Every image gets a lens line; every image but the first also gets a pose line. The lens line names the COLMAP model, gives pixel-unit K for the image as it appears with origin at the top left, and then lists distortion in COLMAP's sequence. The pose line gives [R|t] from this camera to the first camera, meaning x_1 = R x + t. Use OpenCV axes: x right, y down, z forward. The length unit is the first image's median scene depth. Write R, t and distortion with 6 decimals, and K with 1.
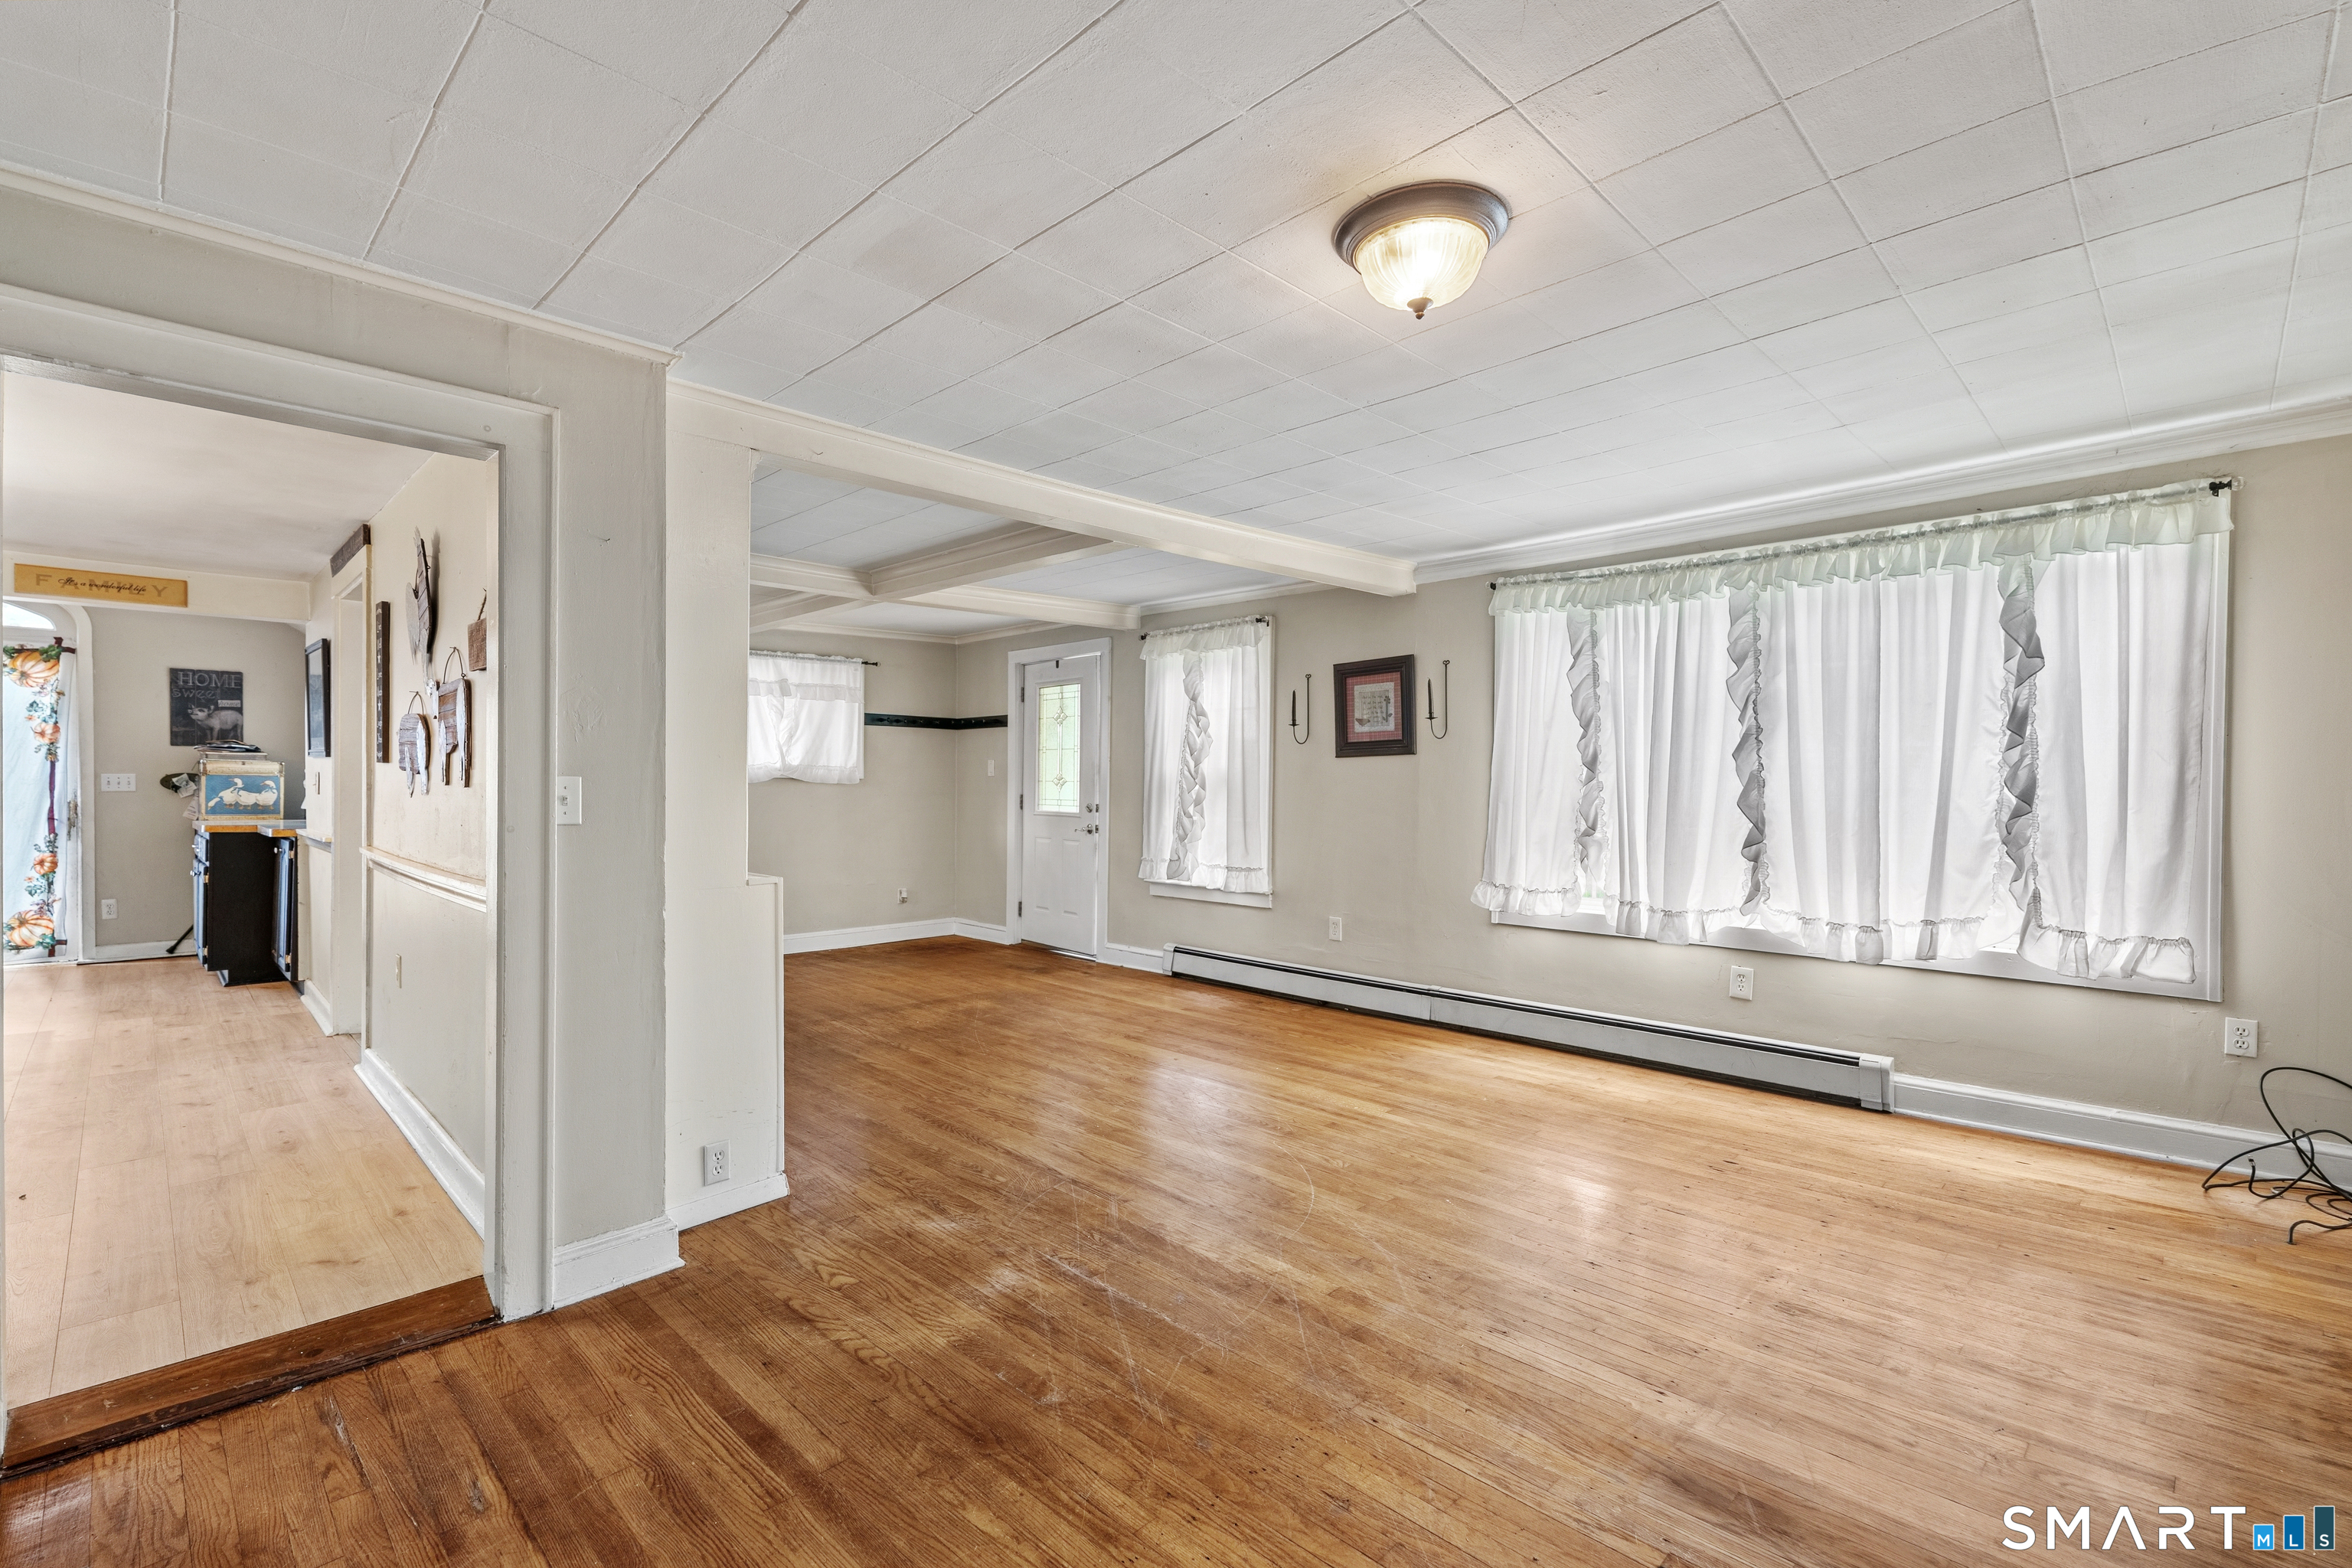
lens RADIAL K [[1078.7, 0, 1185.0], [0, 1078.7, 779.5], [0, 0, 1]] dist [-0.007295, 0.001857]
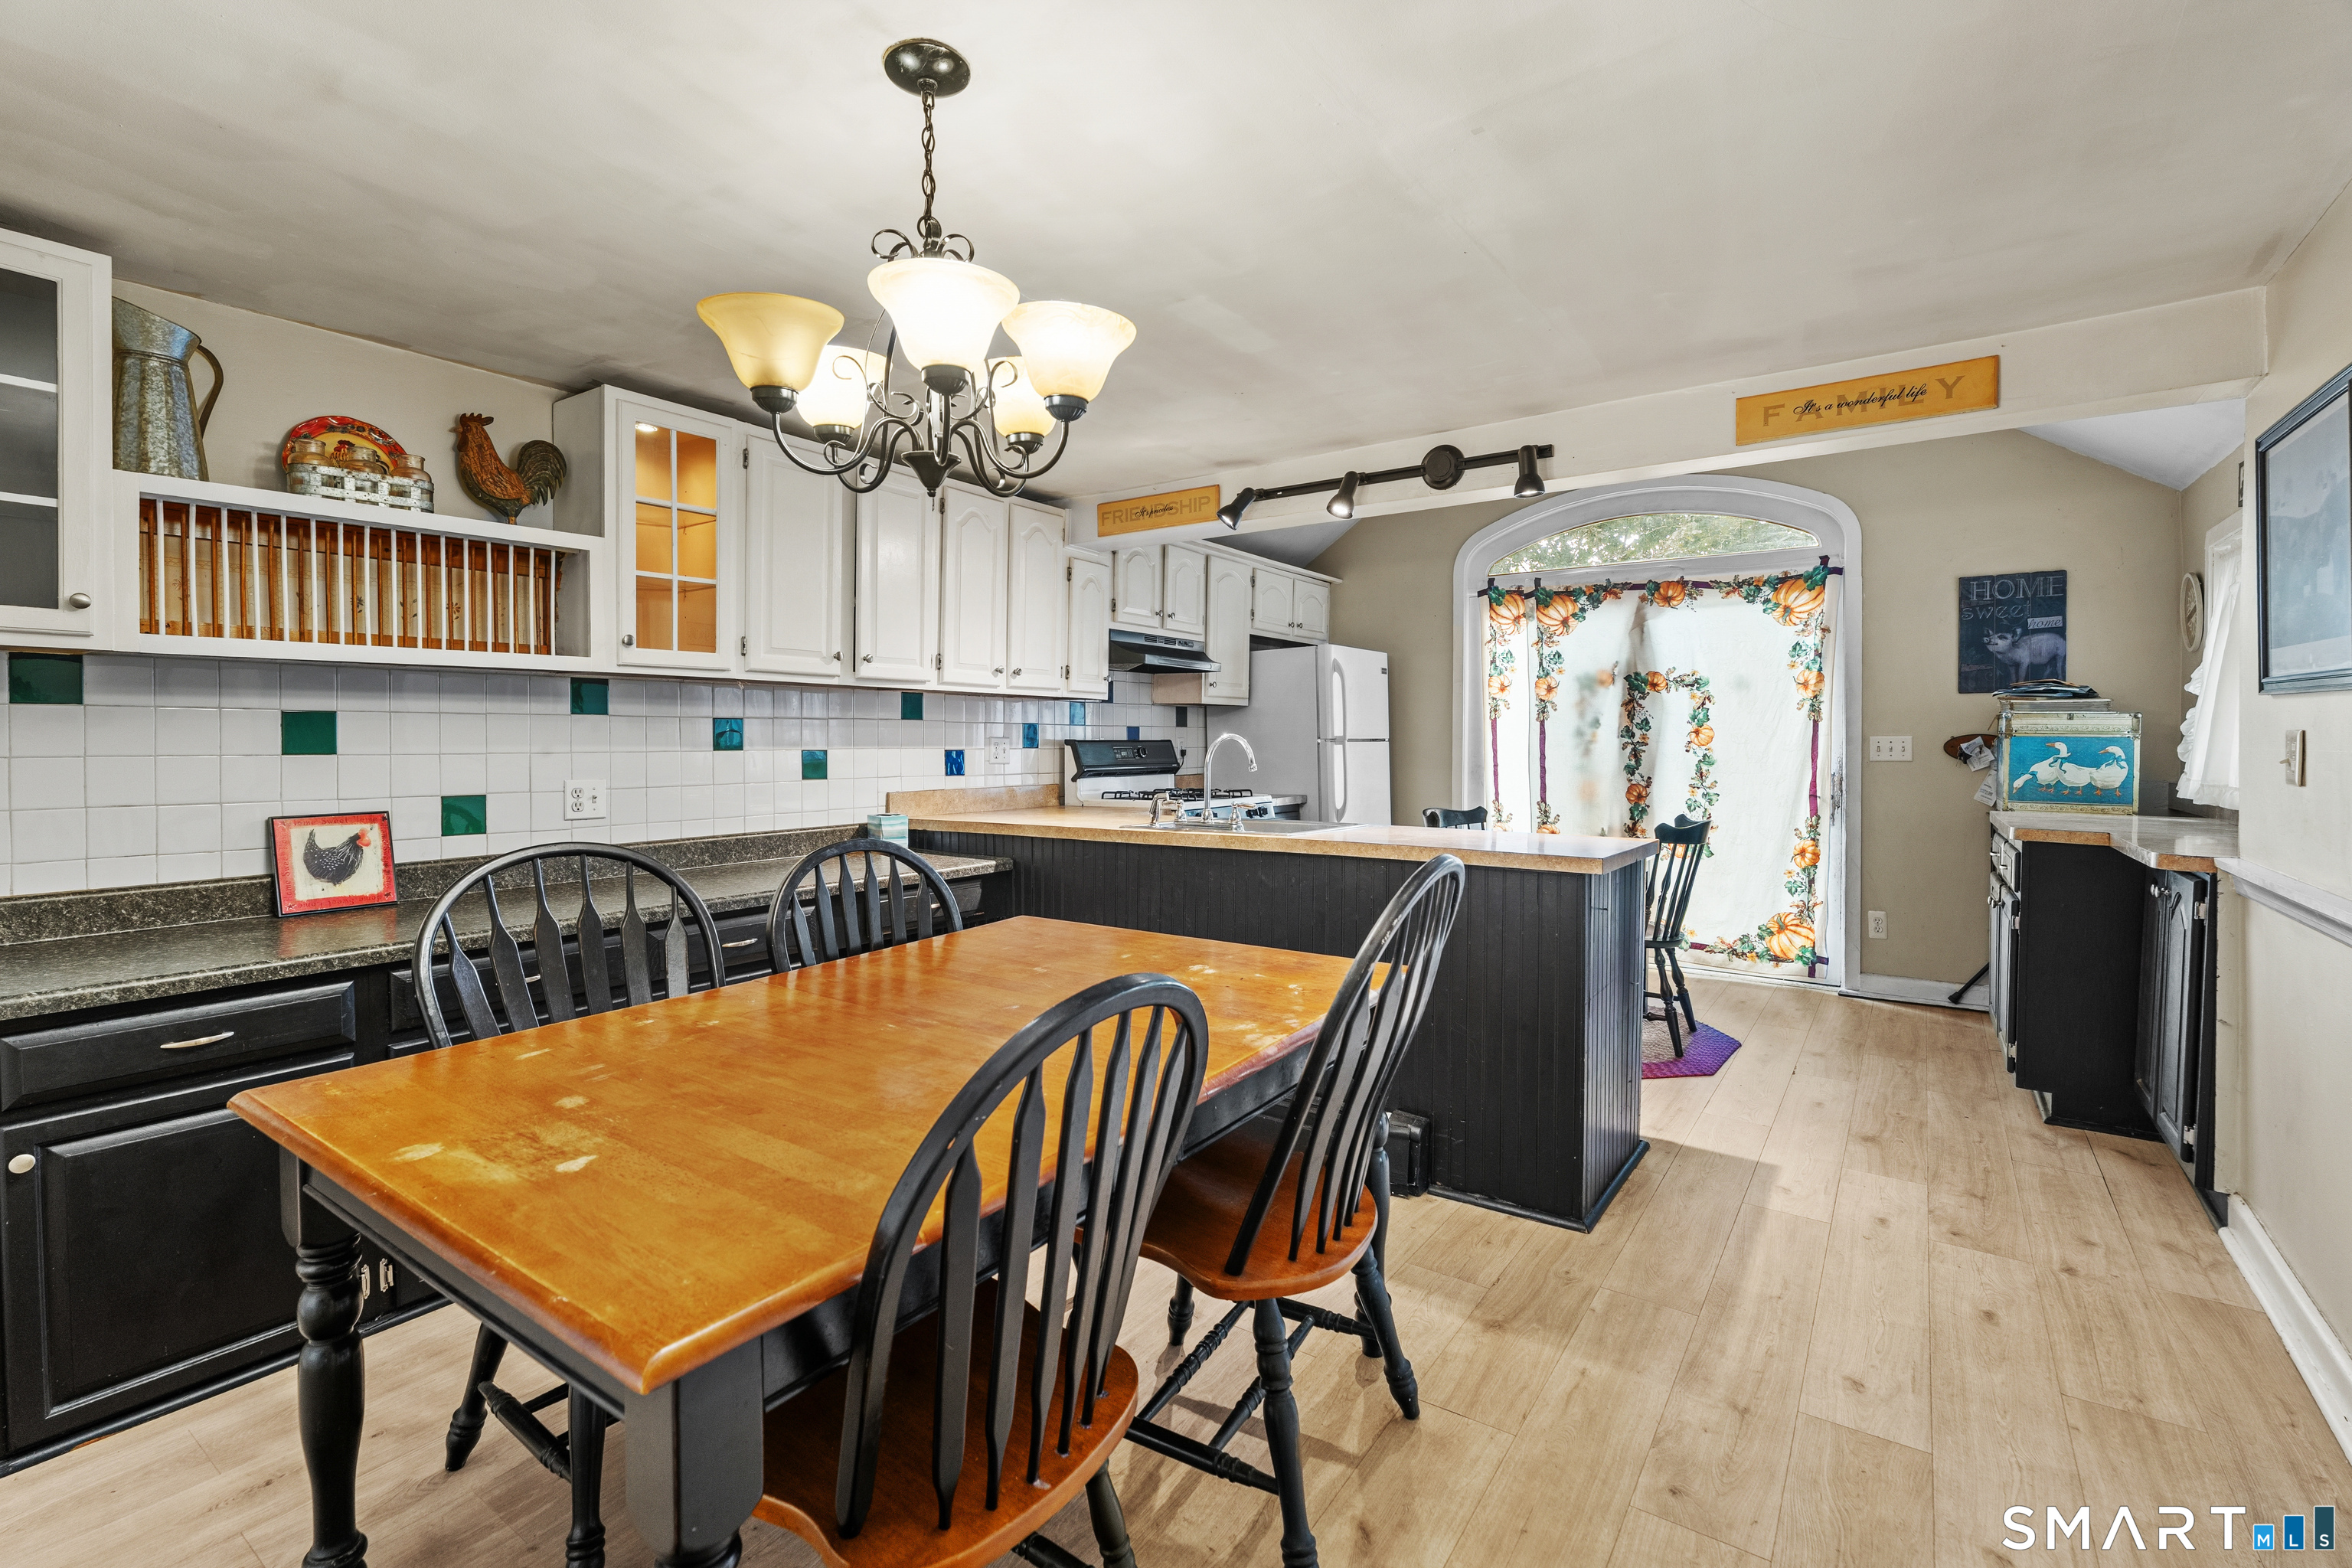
lens RADIAL K [[1029.7, 0, 1181.8], [0, 1029.7, 775.5], [0, 0, 1]] dist [0.001855, -0.001761]
pose [[0.172780, 0.029908, -0.984506, -0.415088], [0.008534, 0.999456, 0.031860, -0.005163], [0.984923, -0.013907, 0.172431, 0.432444]]
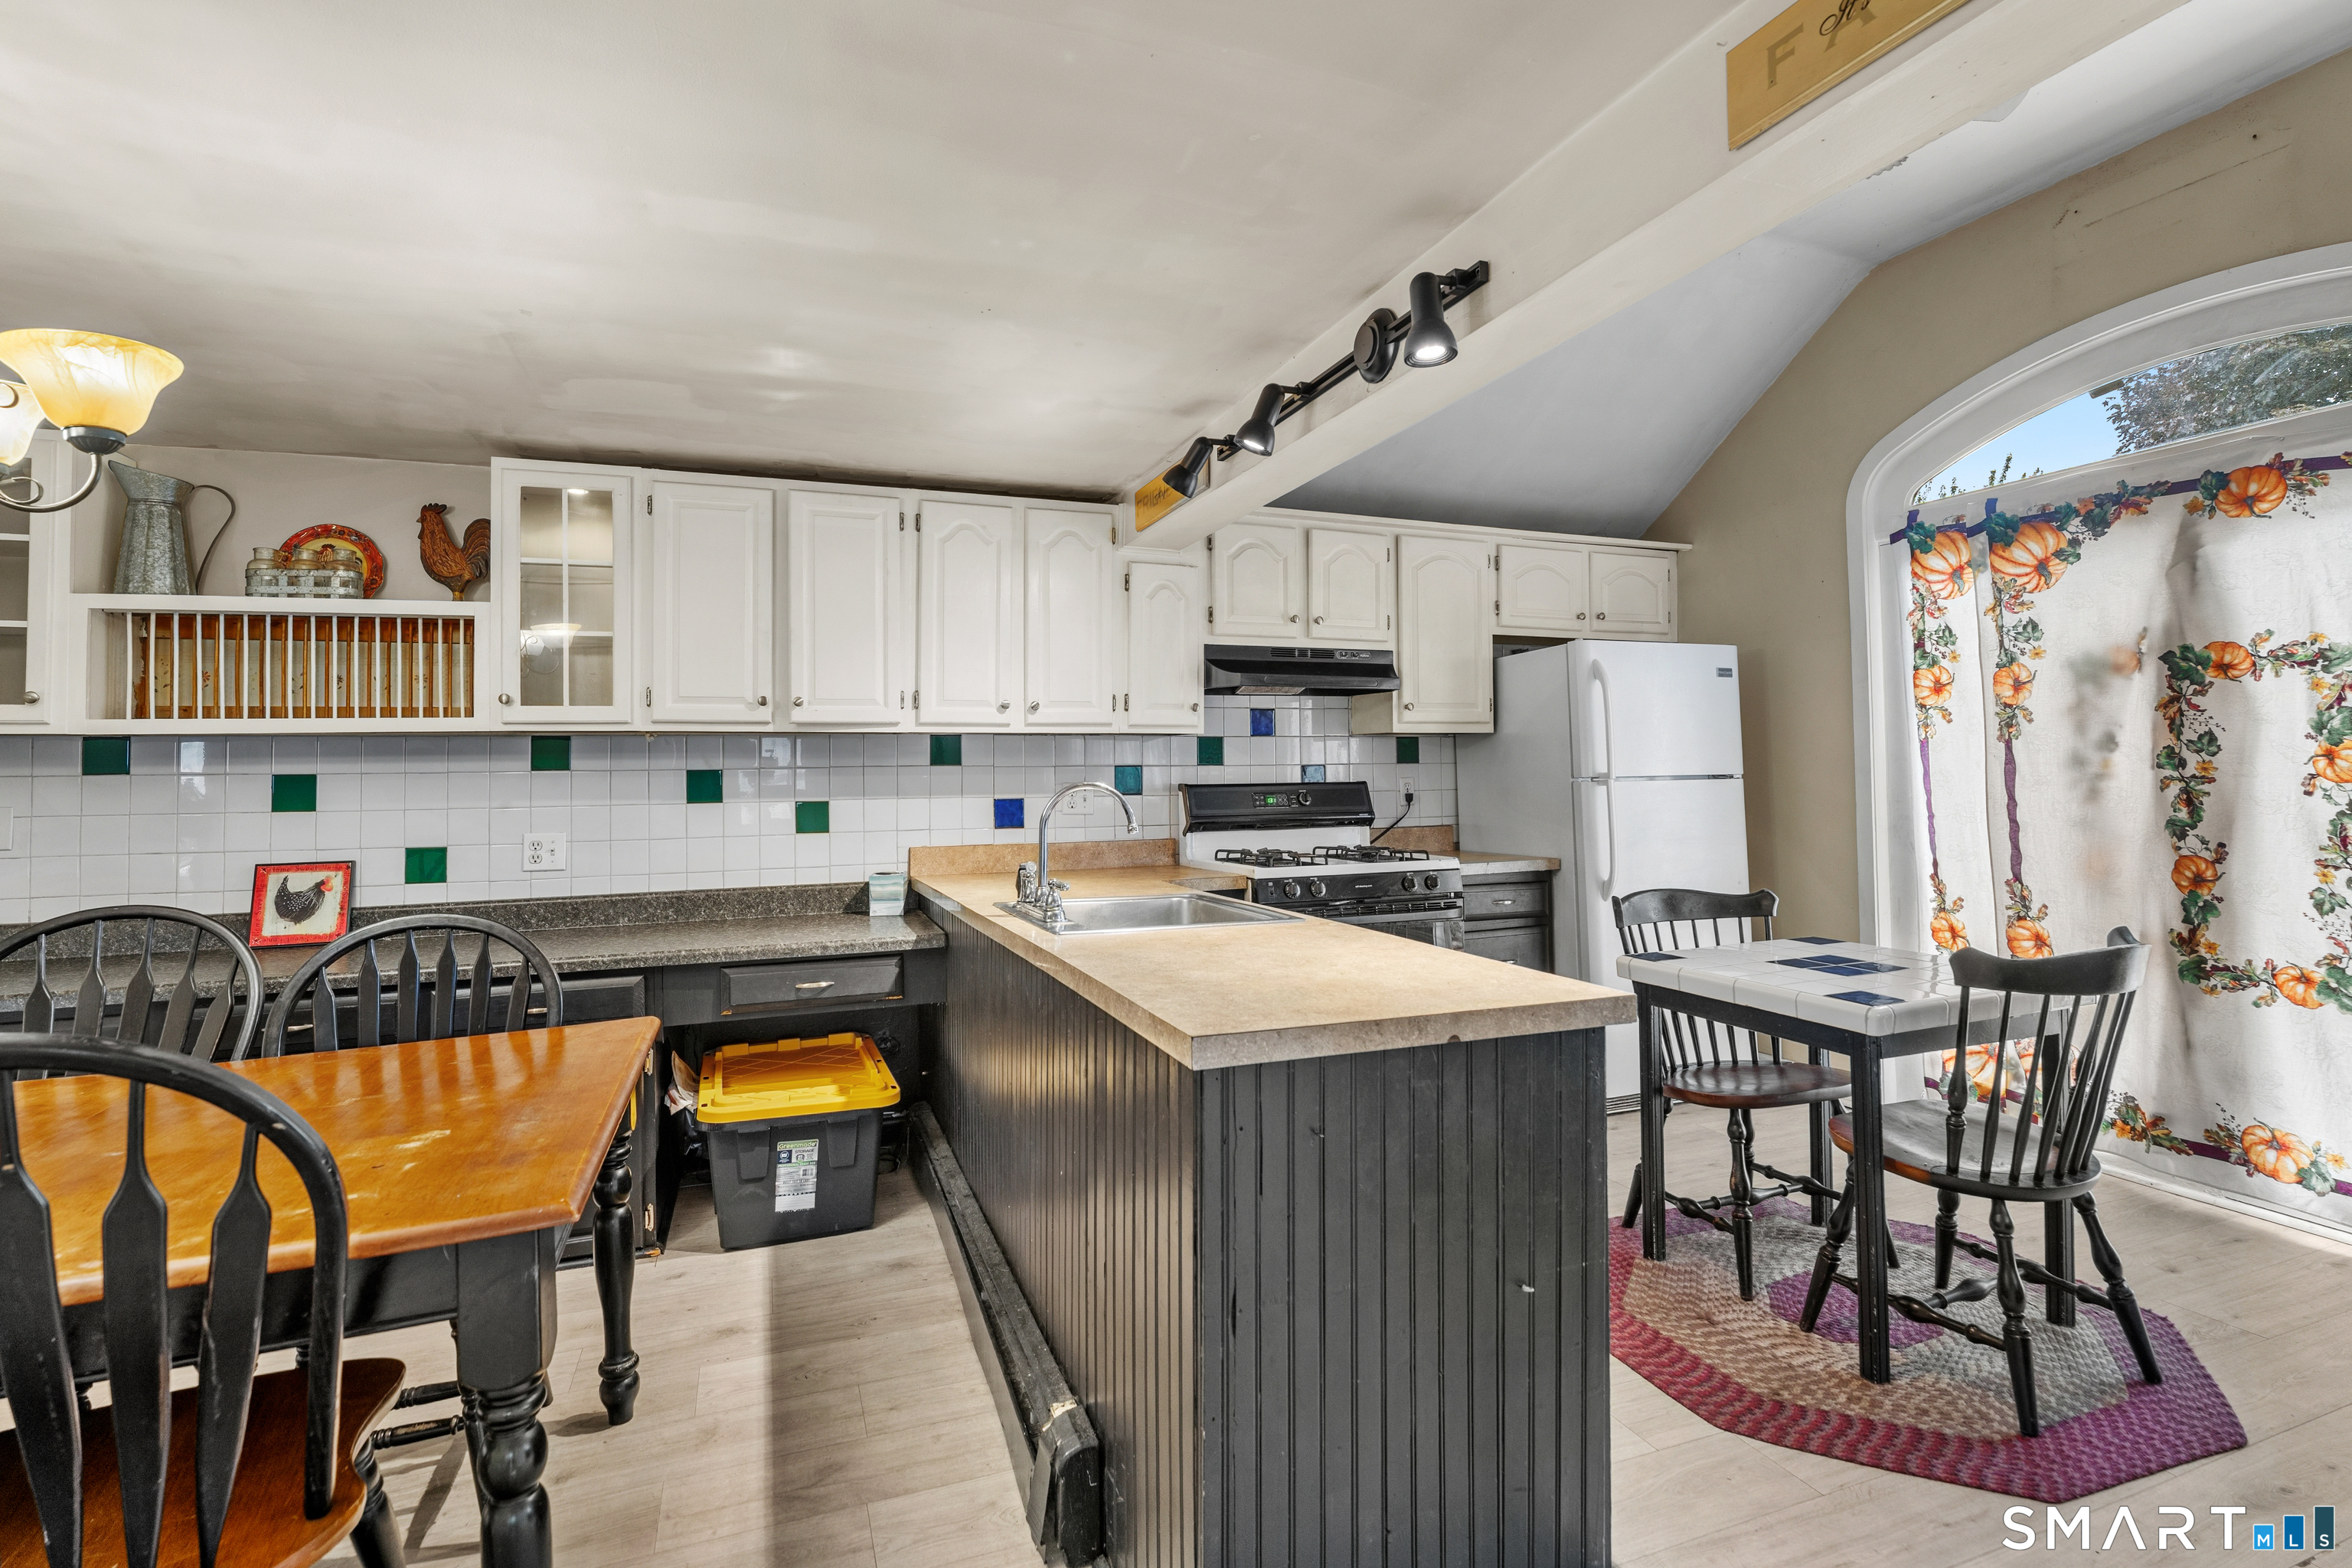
lens RADIAL K [[1078.7, 0, 1171.6], [0, 1078.7, 762.6], [0, 0, 1]] dist [-0.007295, 0.001857]
pose [[-0.405028, -0.011477, -0.914232, -0.578474], [0.019928, 0.999573, -0.021377, -0.007294], [0.914087, -0.026877, -0.404626, 0.732217]]
